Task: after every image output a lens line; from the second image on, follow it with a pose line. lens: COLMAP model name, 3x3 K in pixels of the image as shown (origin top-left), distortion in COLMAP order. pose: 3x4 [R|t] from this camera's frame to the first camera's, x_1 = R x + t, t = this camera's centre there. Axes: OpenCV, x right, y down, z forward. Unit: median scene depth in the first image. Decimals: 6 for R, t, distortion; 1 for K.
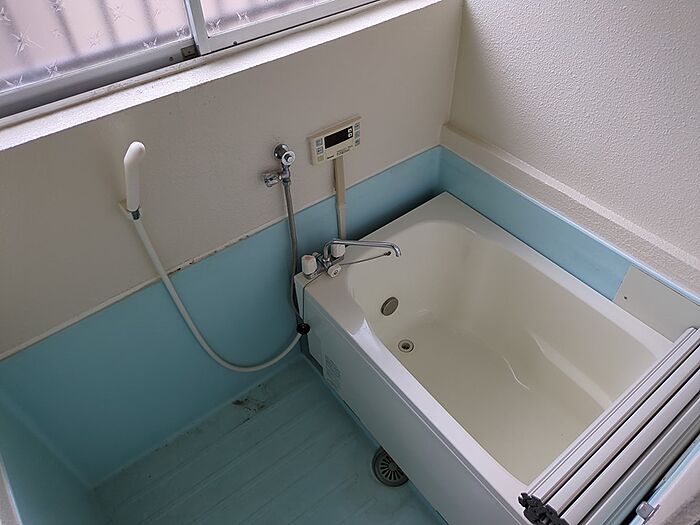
lens RADIAL K [[523.6, 0, 349.0], [0, 523.6, 257.6], [0, 0, 1]] dist [0.041330, -0.041213]
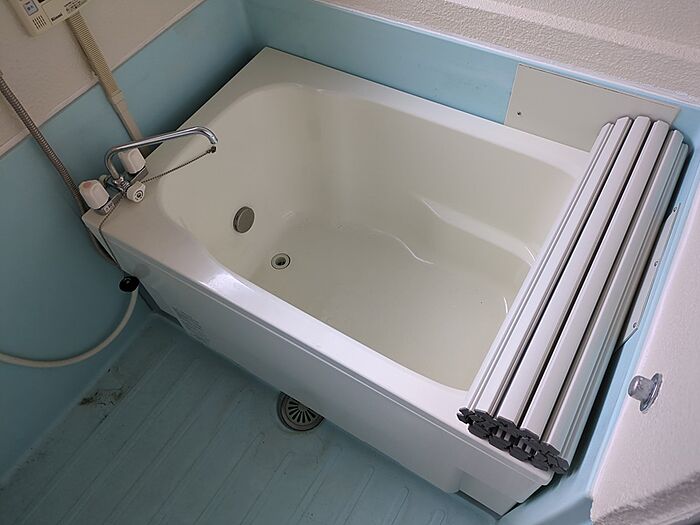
lens RADIAL K [[523.6, 0, 349.0], [0, 523.6, 257.6], [0, 0, 1]] dist [0.041330, -0.041213]
pose [[0.935103, -0.306730, 0.177478, 0.083154], [0.274079, 0.943456, 0.186473, 0.052750], [-0.224639, -0.125729, 0.966297, 0.251940]]
